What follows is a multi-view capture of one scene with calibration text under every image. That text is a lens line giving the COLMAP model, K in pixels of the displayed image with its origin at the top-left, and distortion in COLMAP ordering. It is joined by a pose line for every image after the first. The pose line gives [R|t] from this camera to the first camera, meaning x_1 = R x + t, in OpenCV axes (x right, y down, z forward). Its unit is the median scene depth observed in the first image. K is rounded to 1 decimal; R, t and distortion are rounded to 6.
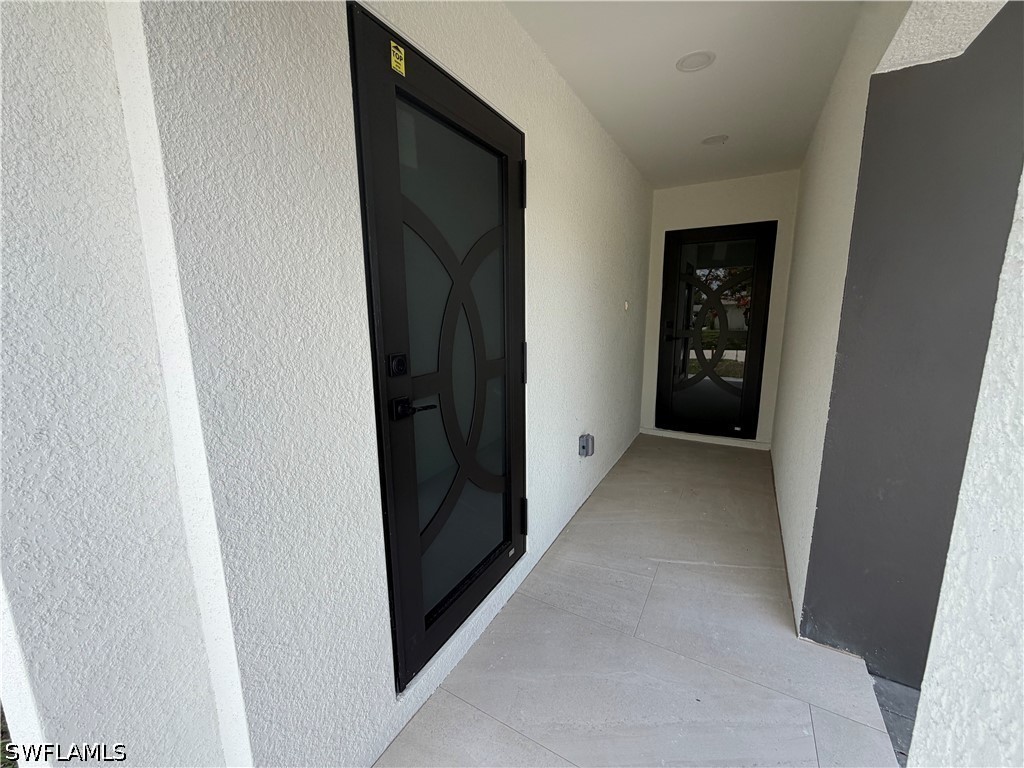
lens RADIAL K [[407.3, 0, 510.3], [0, 407.3, 381.6], [0, 0, 1]] dist [0.000122, 0.000278]
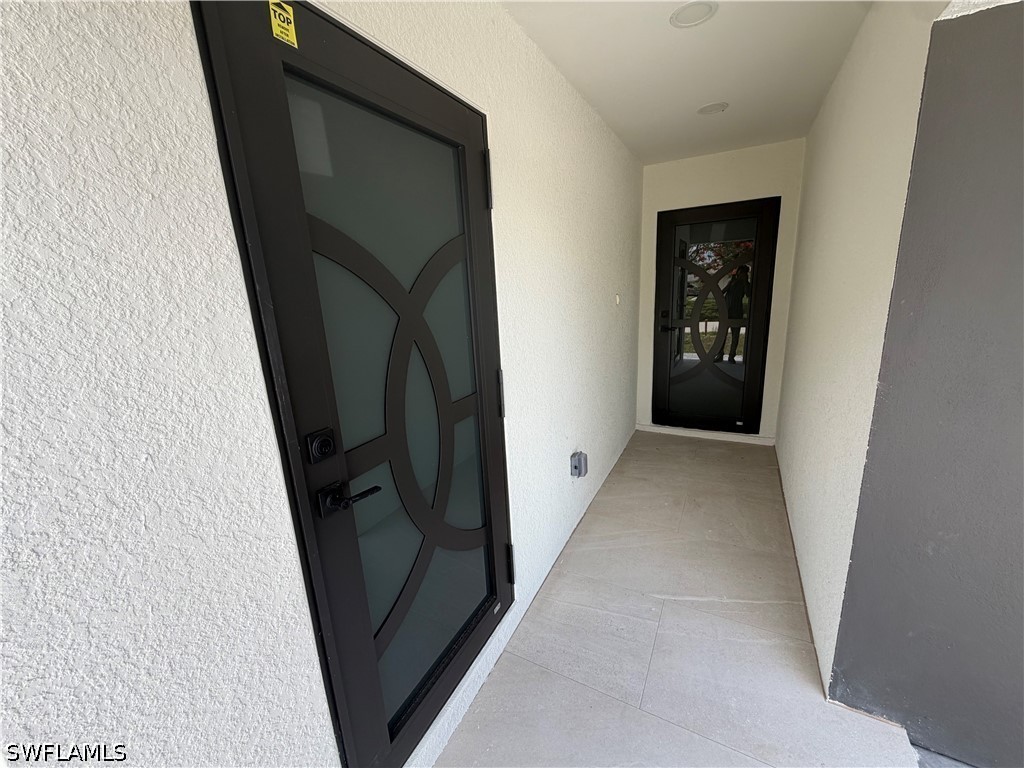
lens RADIAL K [[407.3, 0, 510.3], [0, 407.3, 381.6], [0, 0, 1]] dist [0.000122, 0.000278]
pose [[0.998753, -0.047976, 0.013813, 0.048311], [0.047146, 0.997362, 0.055197, -0.129039], [-0.016425, -0.054477, 0.998380, 0.171560]]
